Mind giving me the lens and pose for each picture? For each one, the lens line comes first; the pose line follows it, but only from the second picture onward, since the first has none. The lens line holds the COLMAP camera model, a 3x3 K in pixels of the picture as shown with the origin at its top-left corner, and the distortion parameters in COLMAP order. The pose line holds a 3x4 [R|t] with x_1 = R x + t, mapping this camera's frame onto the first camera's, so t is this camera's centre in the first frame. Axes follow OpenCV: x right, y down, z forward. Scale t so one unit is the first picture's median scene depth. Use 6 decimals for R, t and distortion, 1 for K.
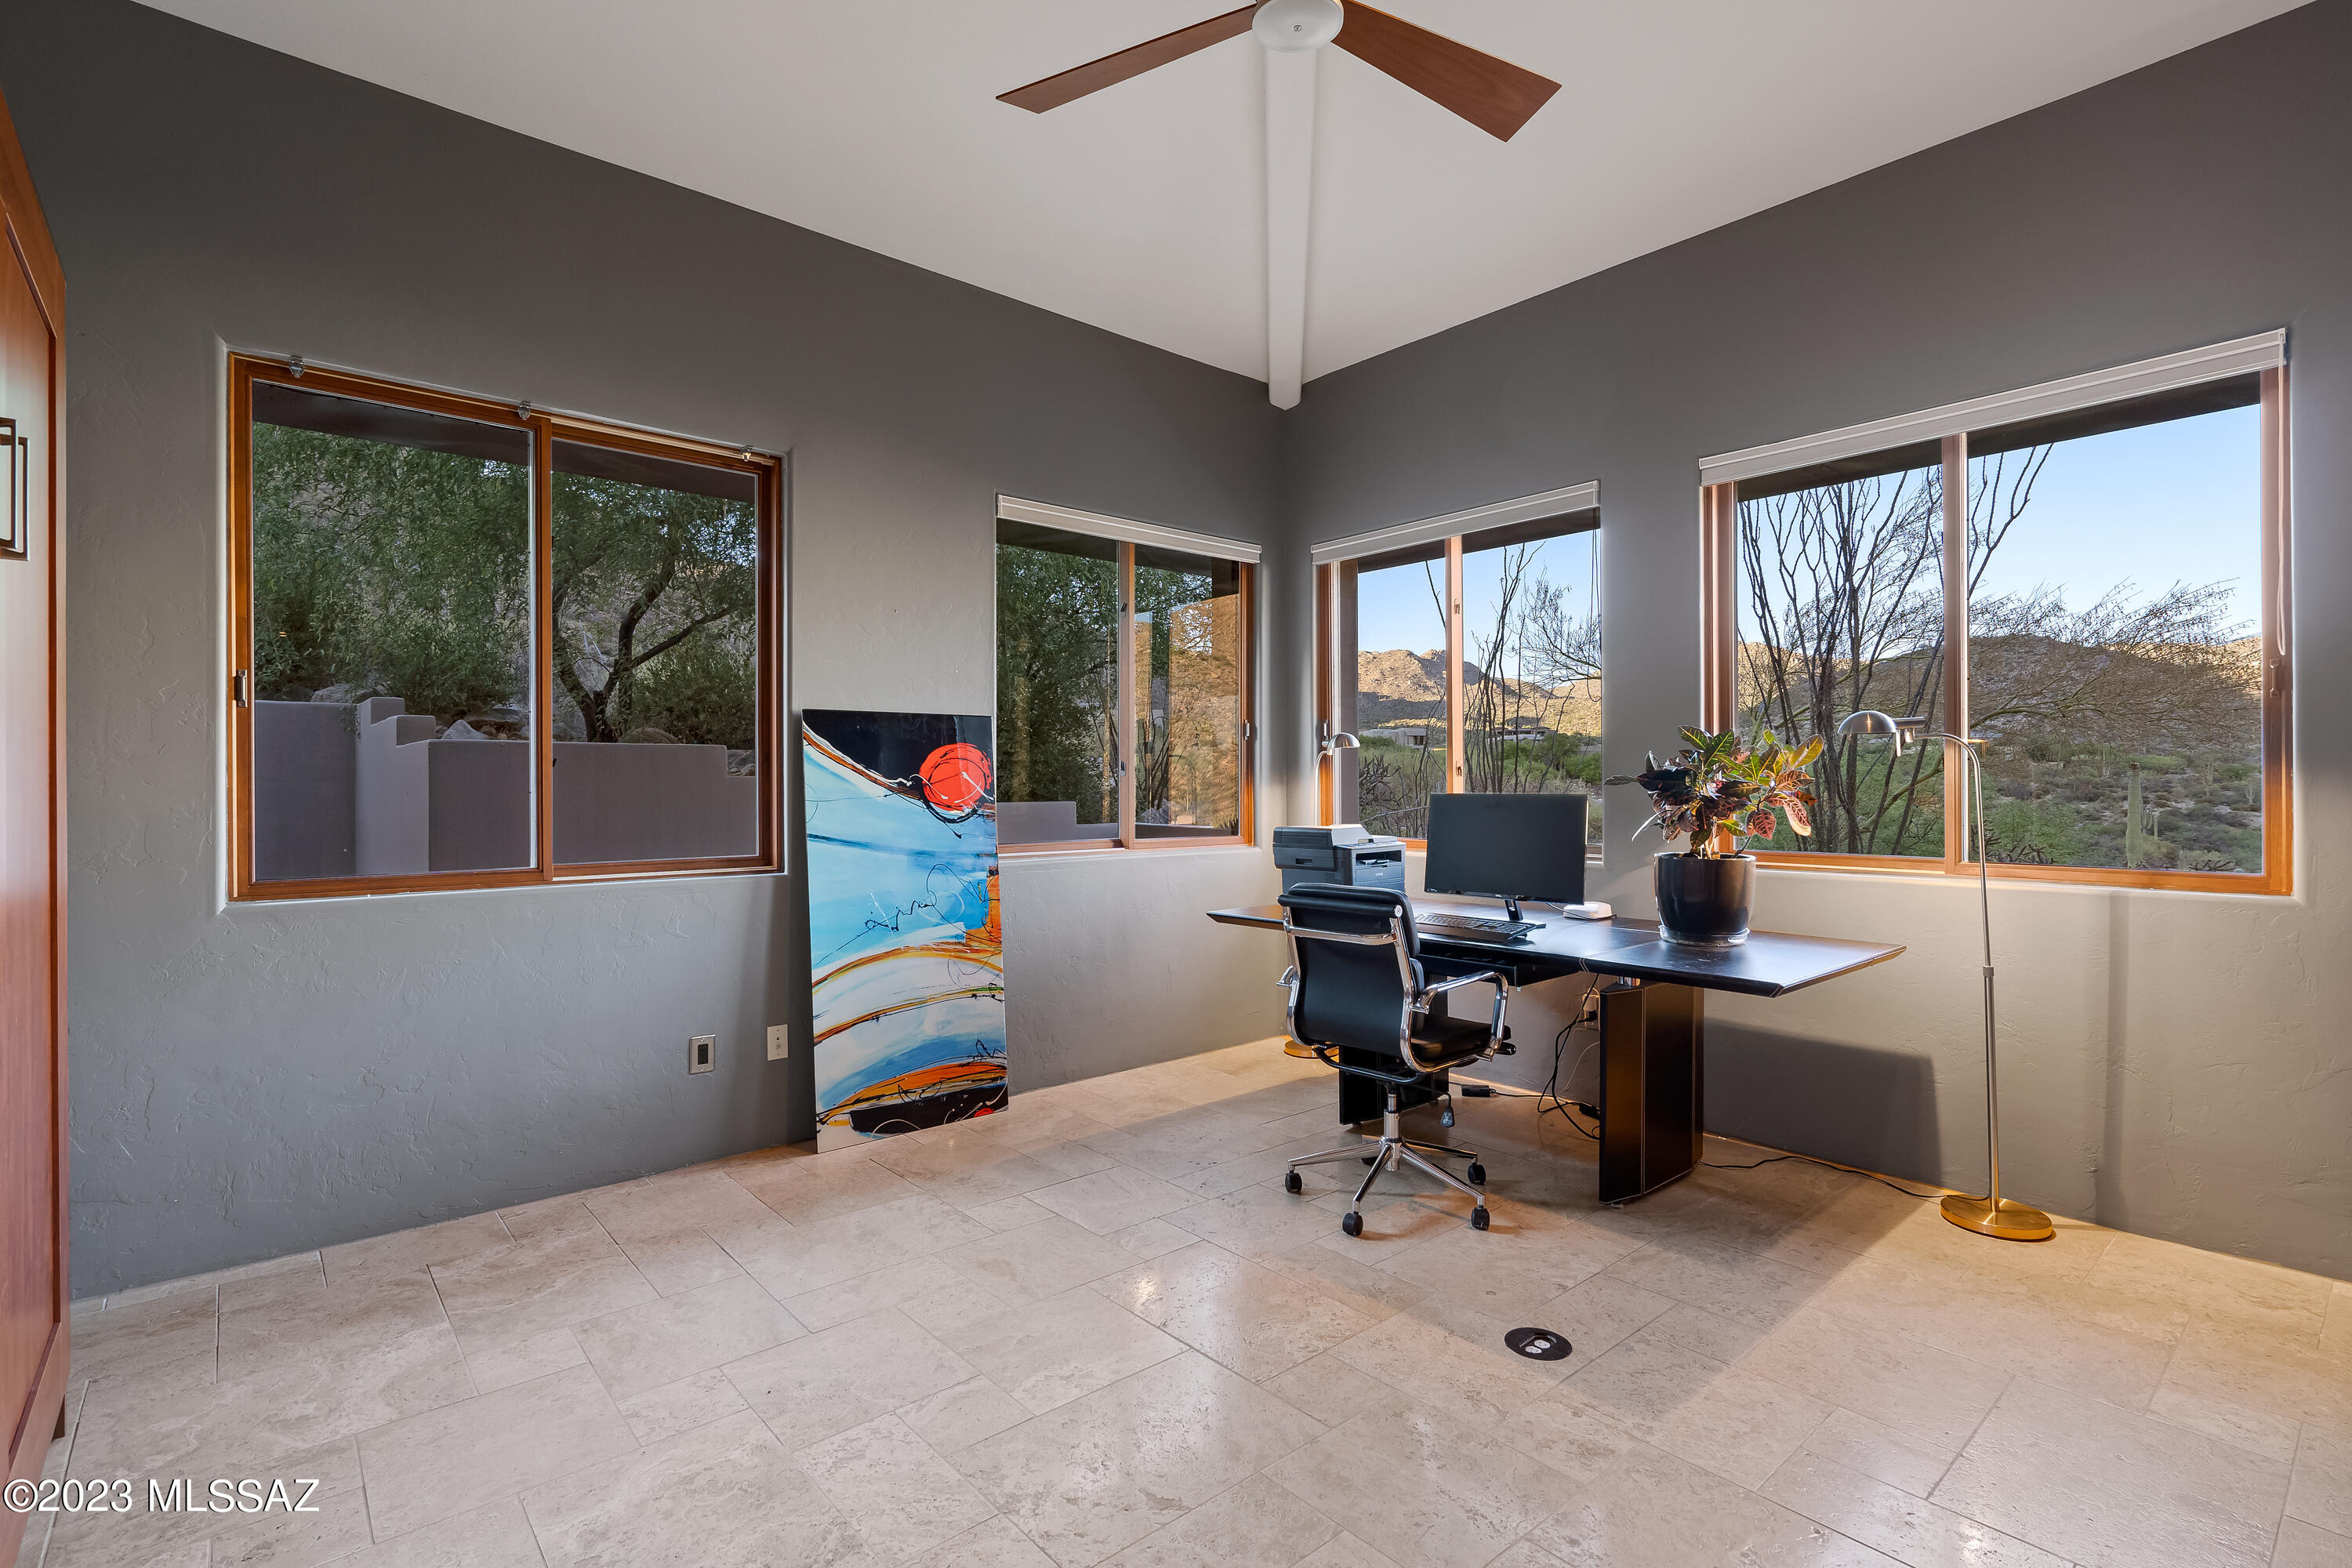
lens RADIAL K [[1055.7, 0, 1176.0], [0, 1055.7, 784.0], [0, 0, 1]] dist [-0.001984, -0.000243]
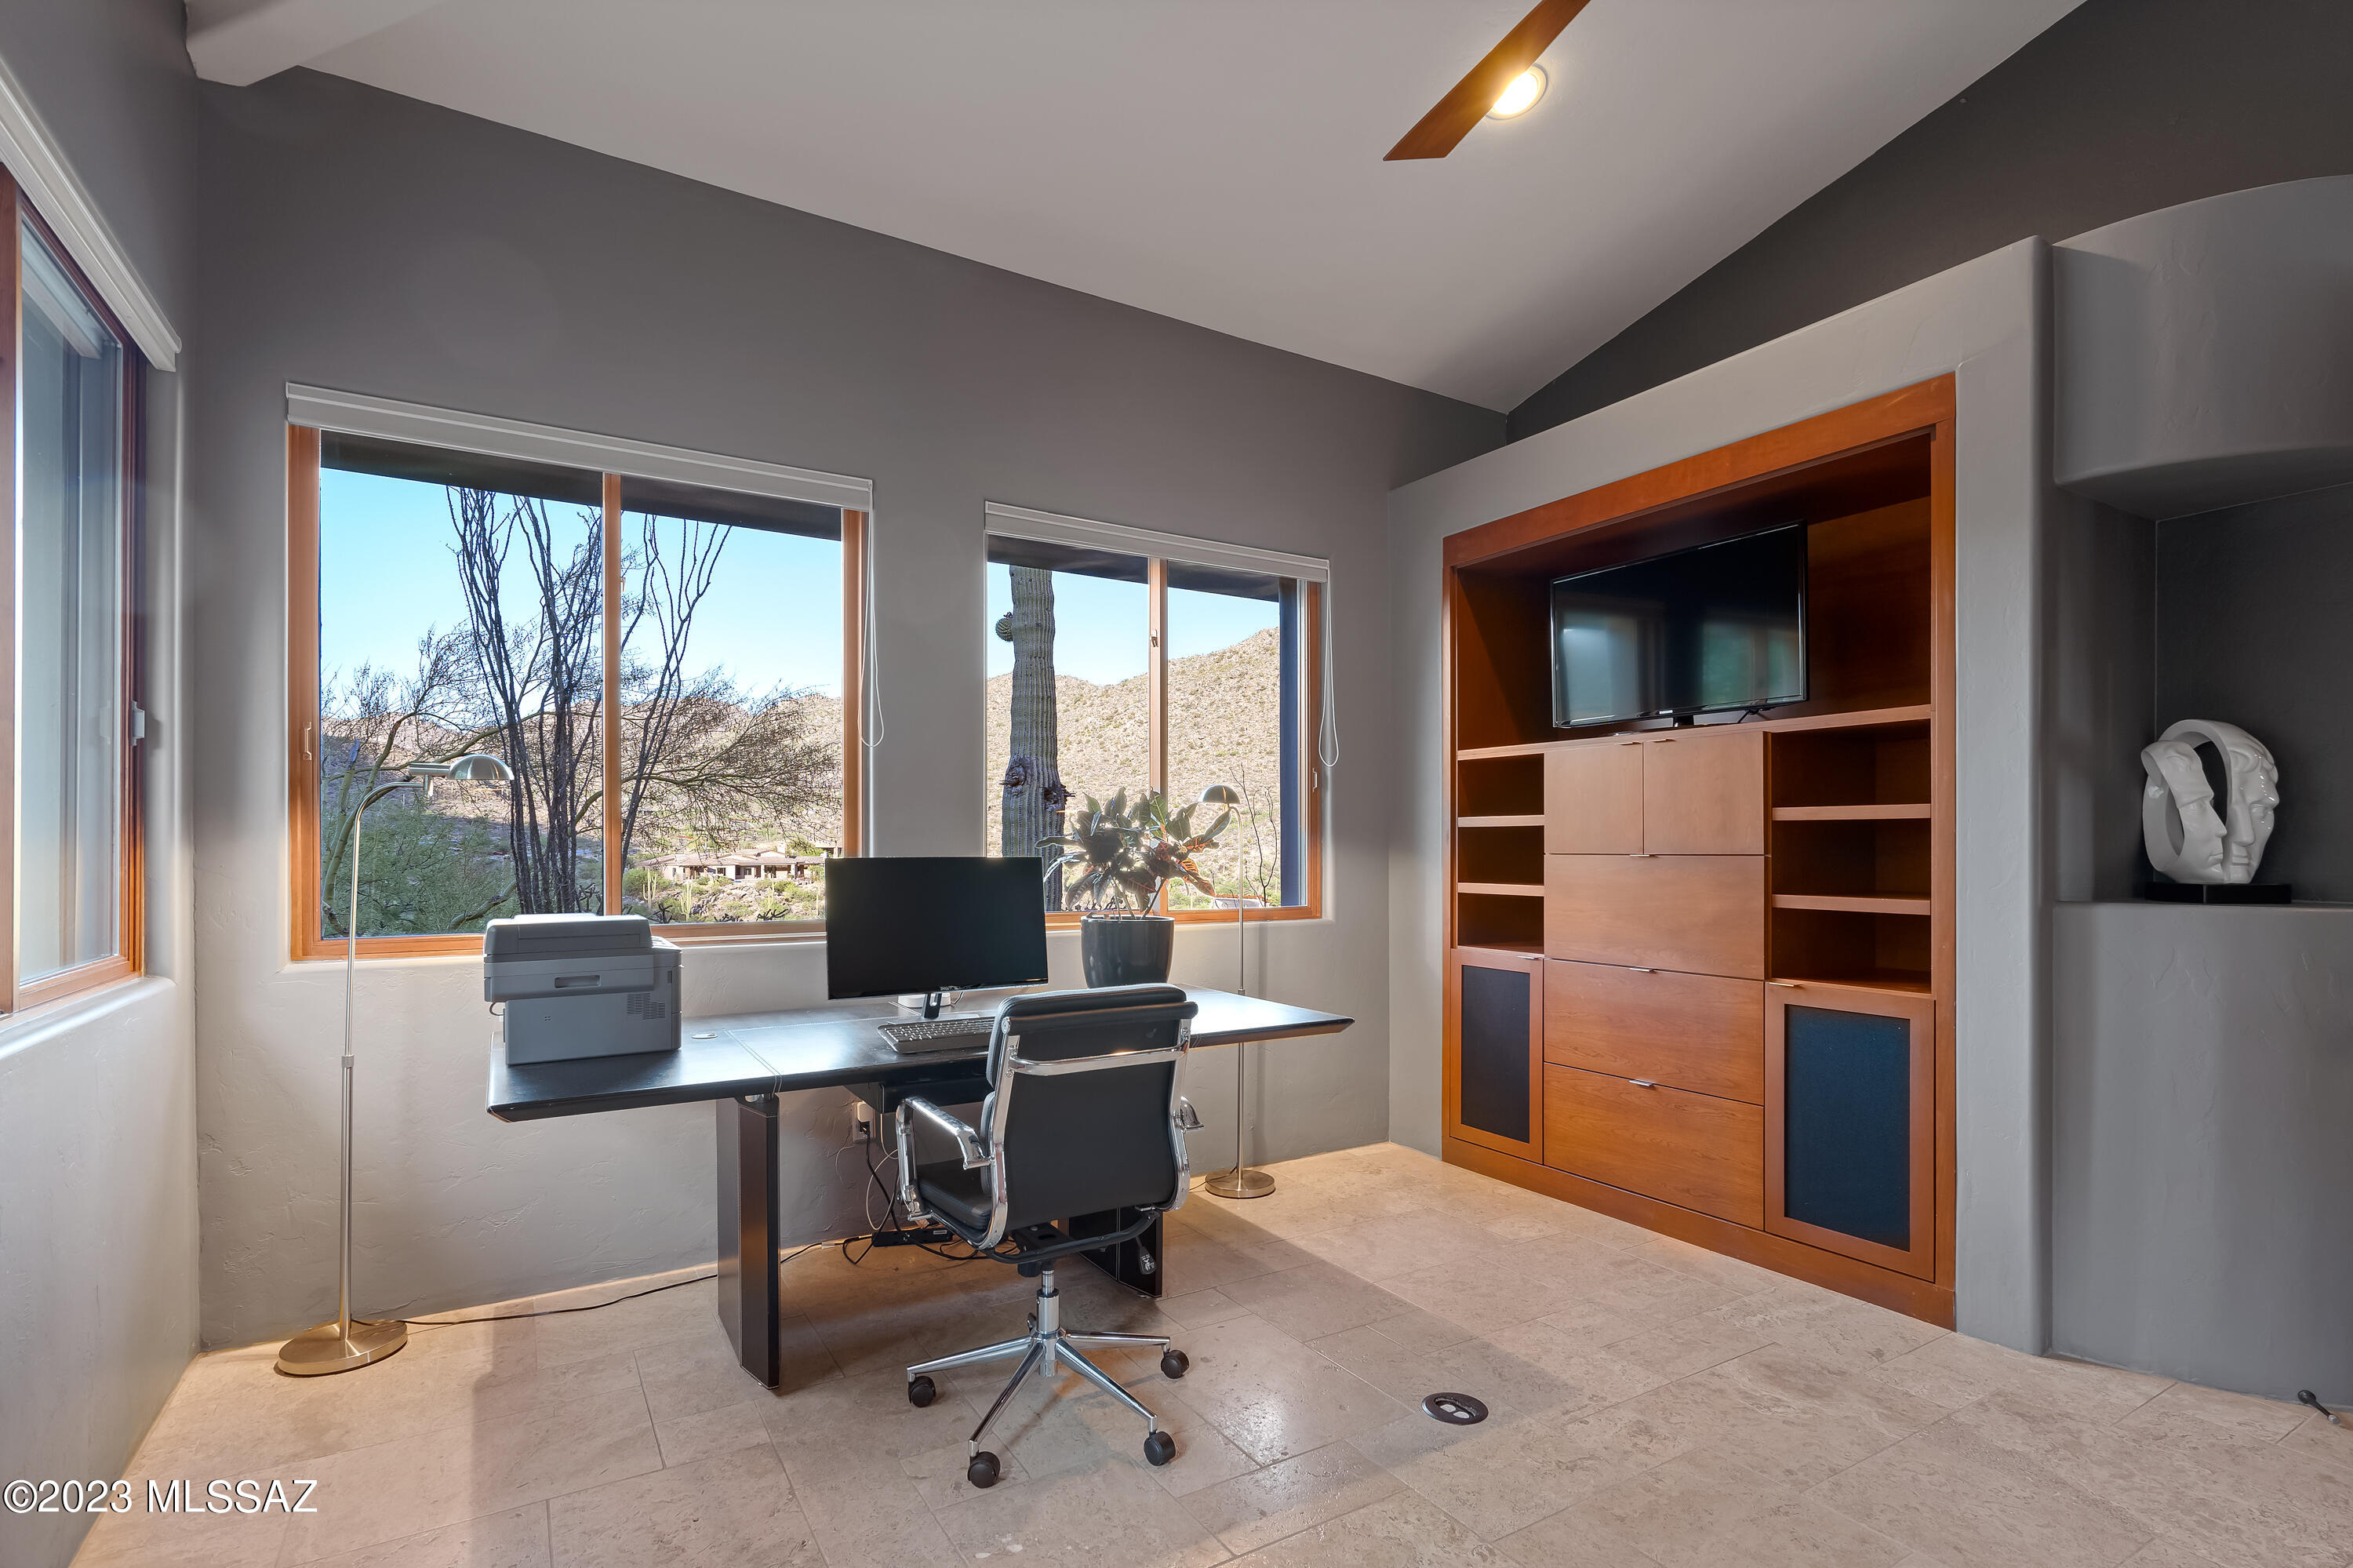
lens RADIAL K [[1125.1, 0, 1181.2], [0, 1125.1, 791.5], [0, 0, 1]] dist [0.000314, 0.000165]
pose [[0.170970, 0.040911, 0.984426, -0.635306], [-0.014053, 0.999137, -0.039082, -0.015529], [-0.985176, -0.007152, 0.171398, 0.858411]]
